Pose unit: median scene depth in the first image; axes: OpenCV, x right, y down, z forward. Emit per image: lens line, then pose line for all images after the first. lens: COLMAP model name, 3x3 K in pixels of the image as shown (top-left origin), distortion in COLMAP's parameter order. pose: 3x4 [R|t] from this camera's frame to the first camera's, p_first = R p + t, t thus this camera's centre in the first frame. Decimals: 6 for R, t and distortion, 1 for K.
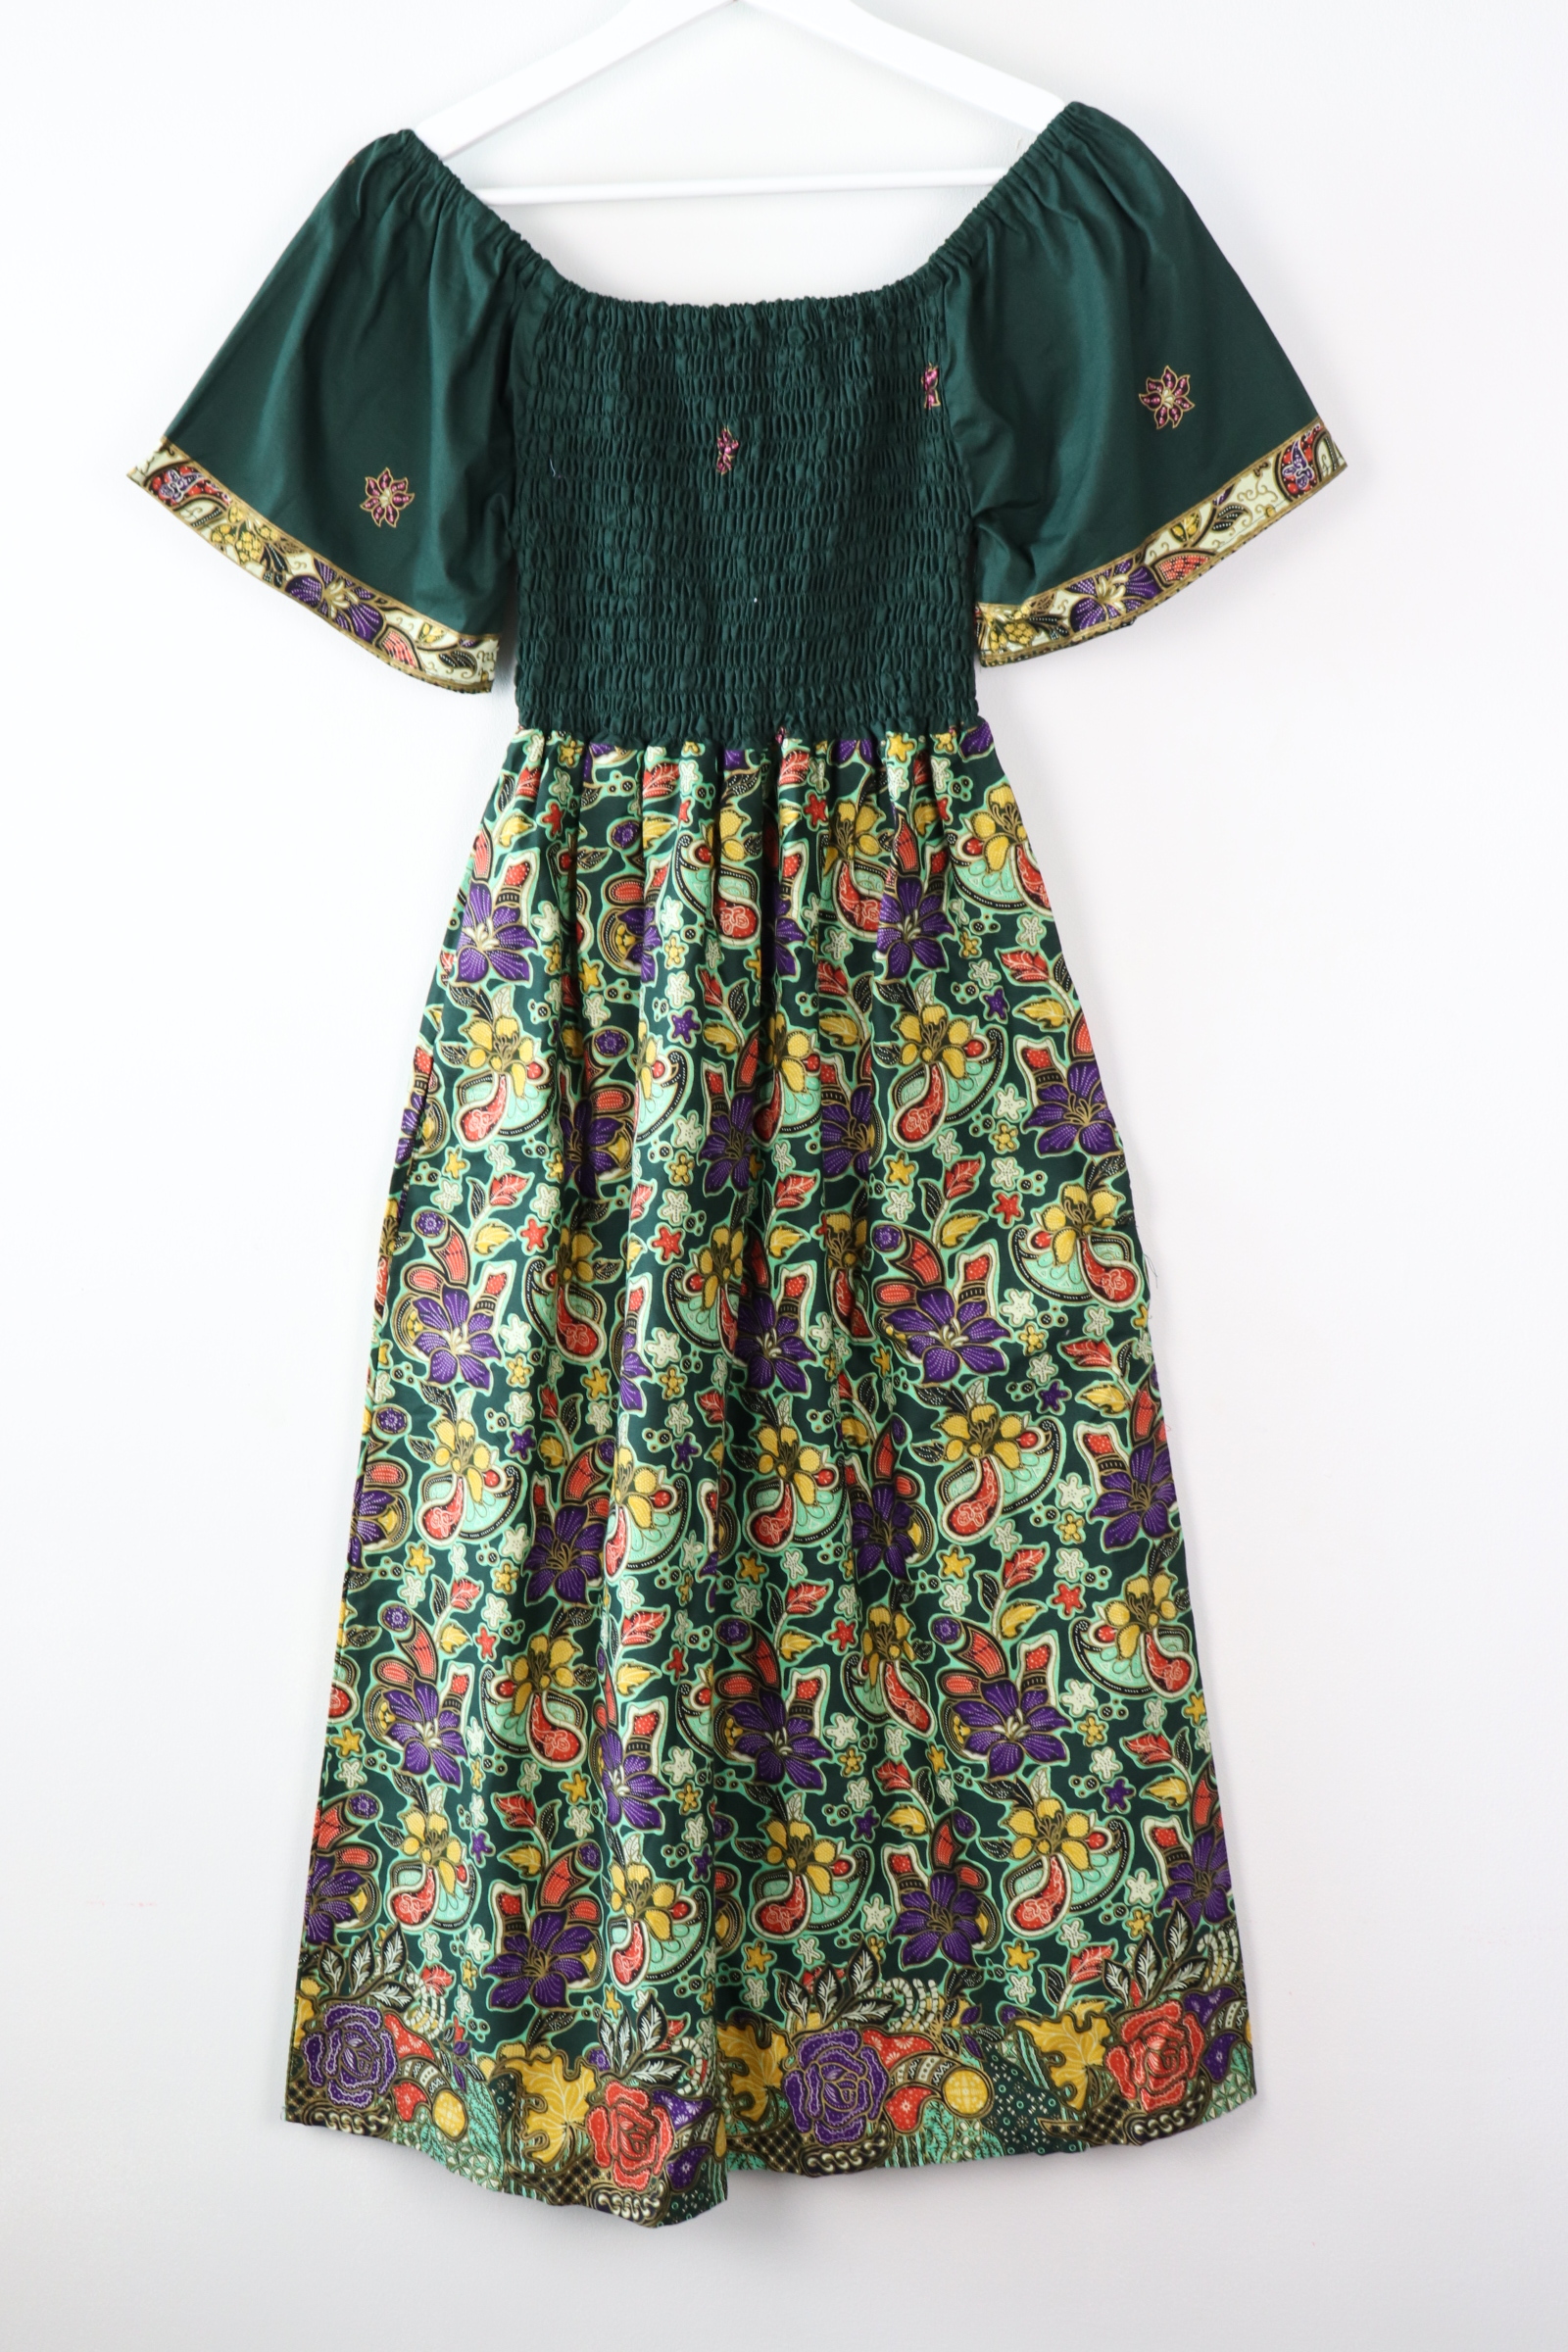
lens RADIAL K [[2731.4, 0, 787.6], [0, 2731.4, 1171.3], [0, 0, 1]] dist [-0.041642, 0.000000]
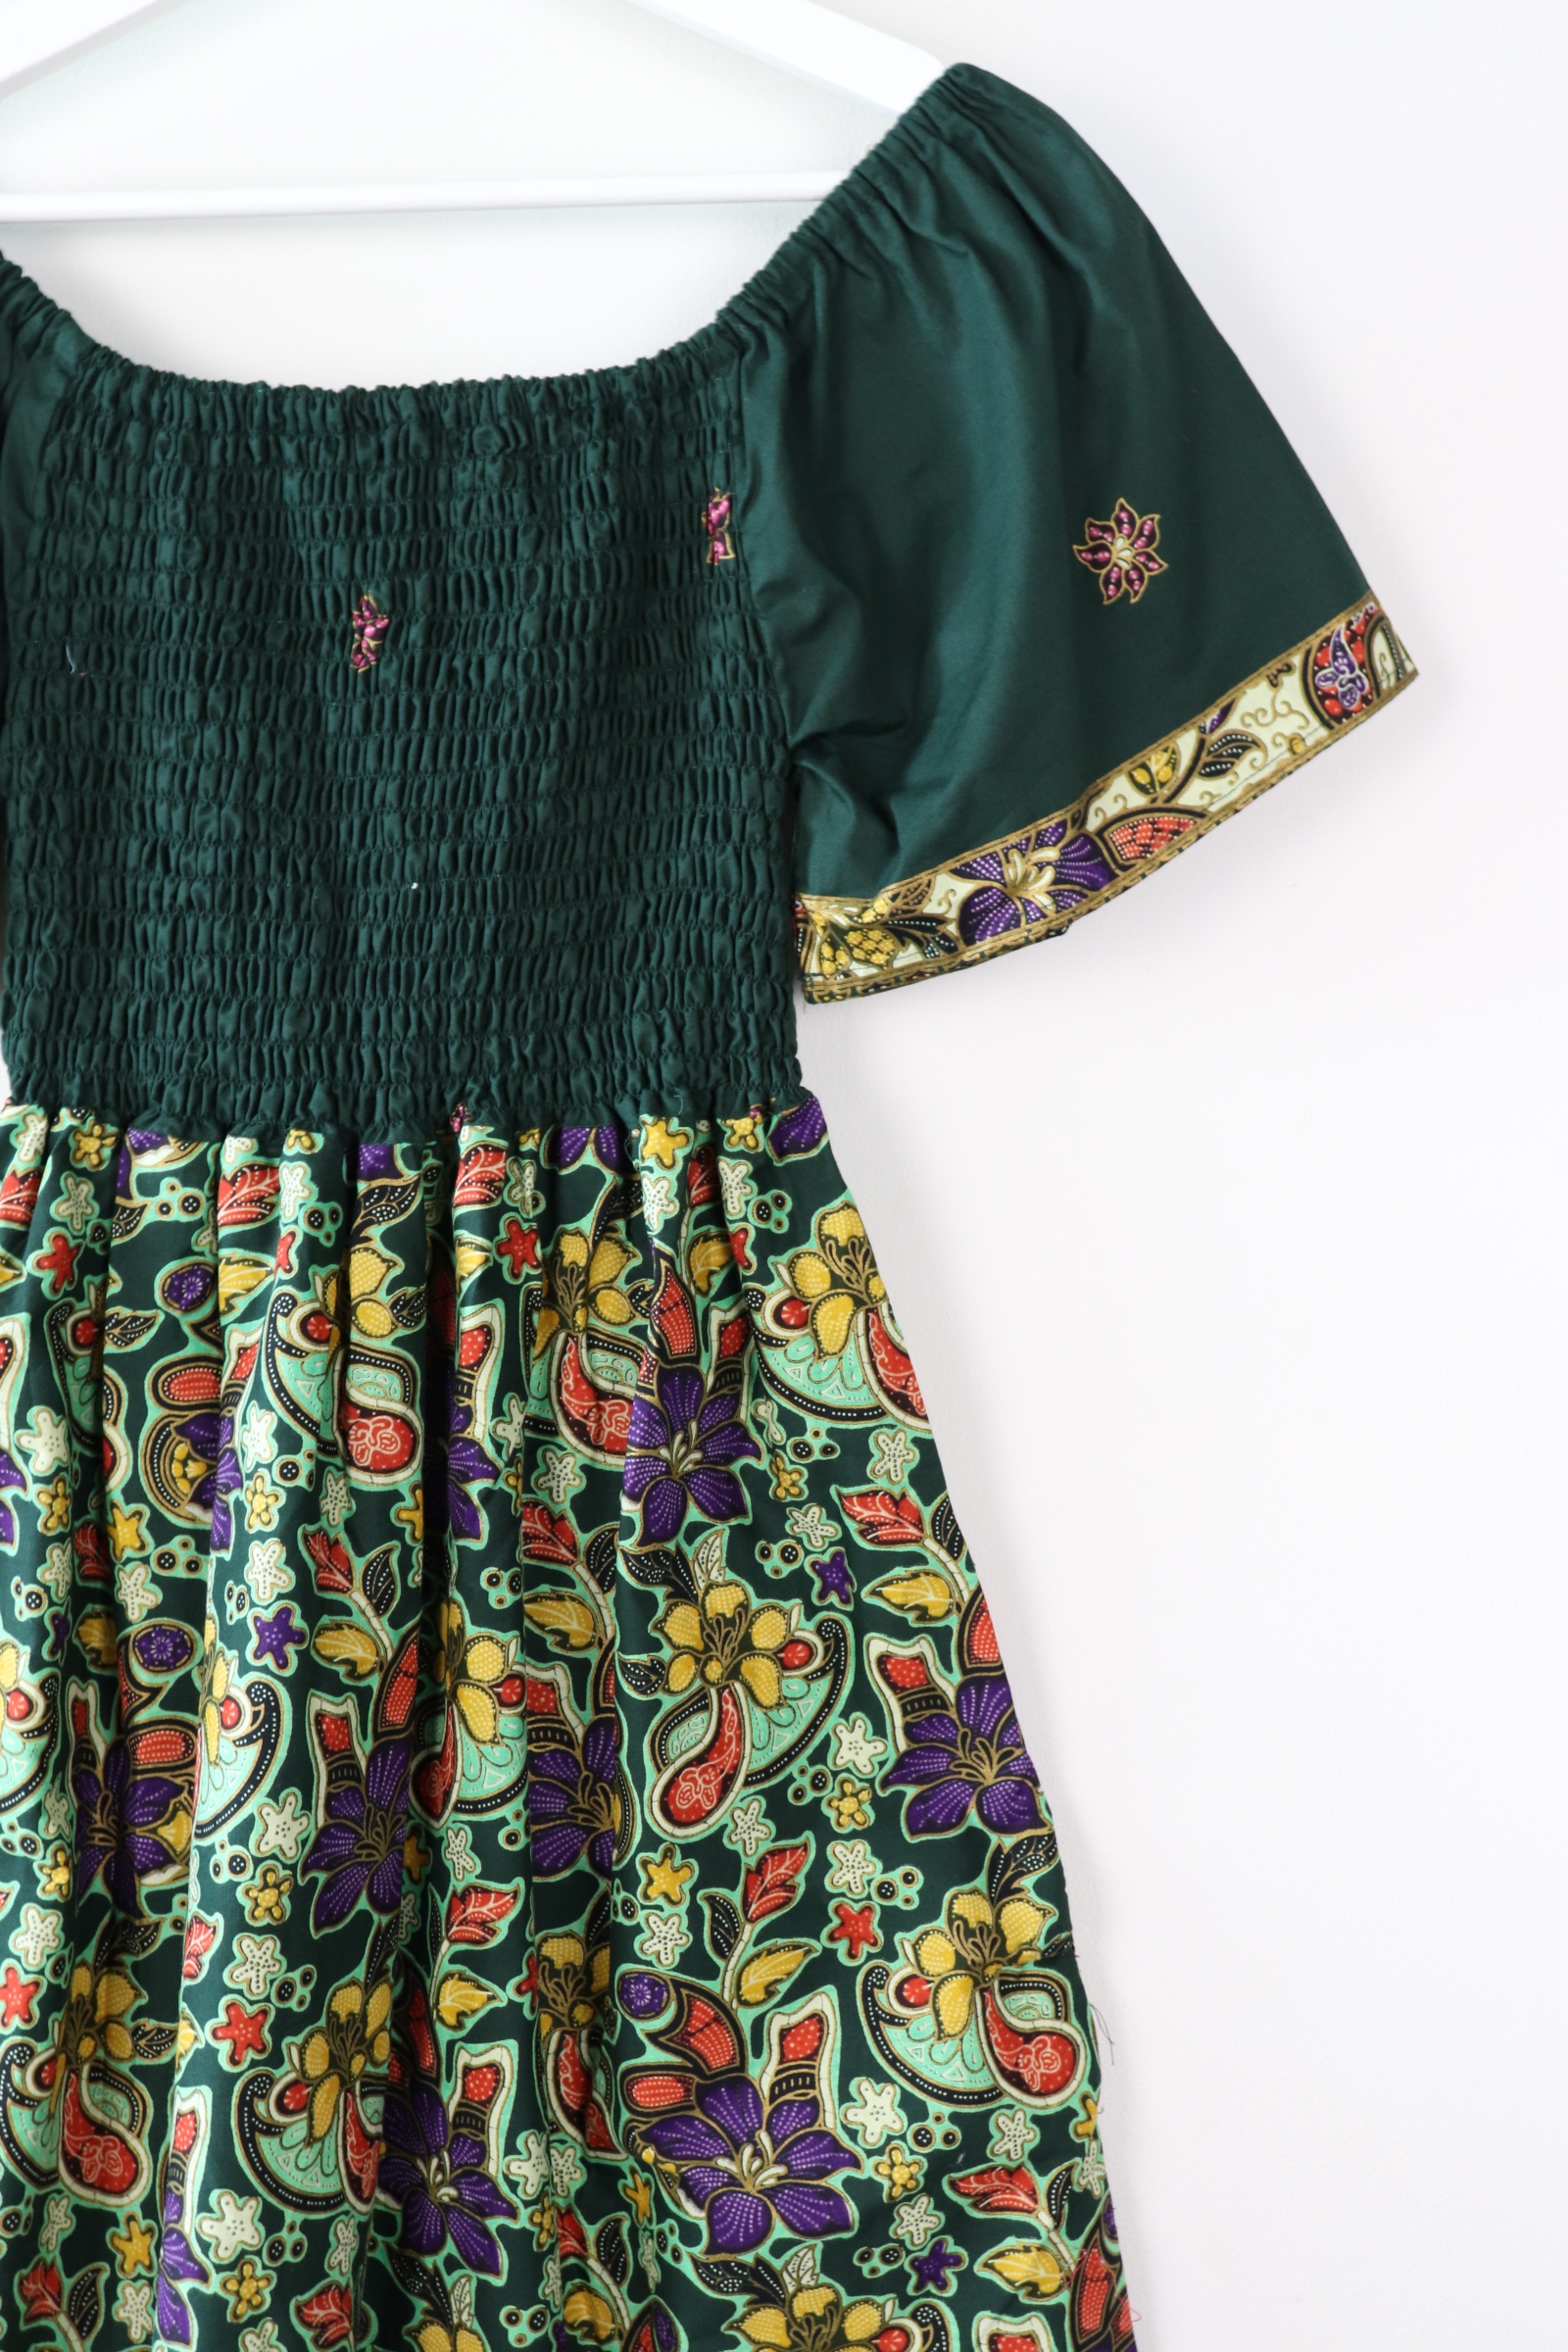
lens RADIAL K [[2731.4, 0, 794.6], [0, 2731.4, 1181.9], [0, 0, 1]] dist [-0.041642, 0.000000]
pose [[0.998213, 0.004132, 0.059616, 0.033961], [0.002296, 0.994220, -0.107342, -0.084494], [-0.059715, 0.107287, 0.992433, 0.425816]]
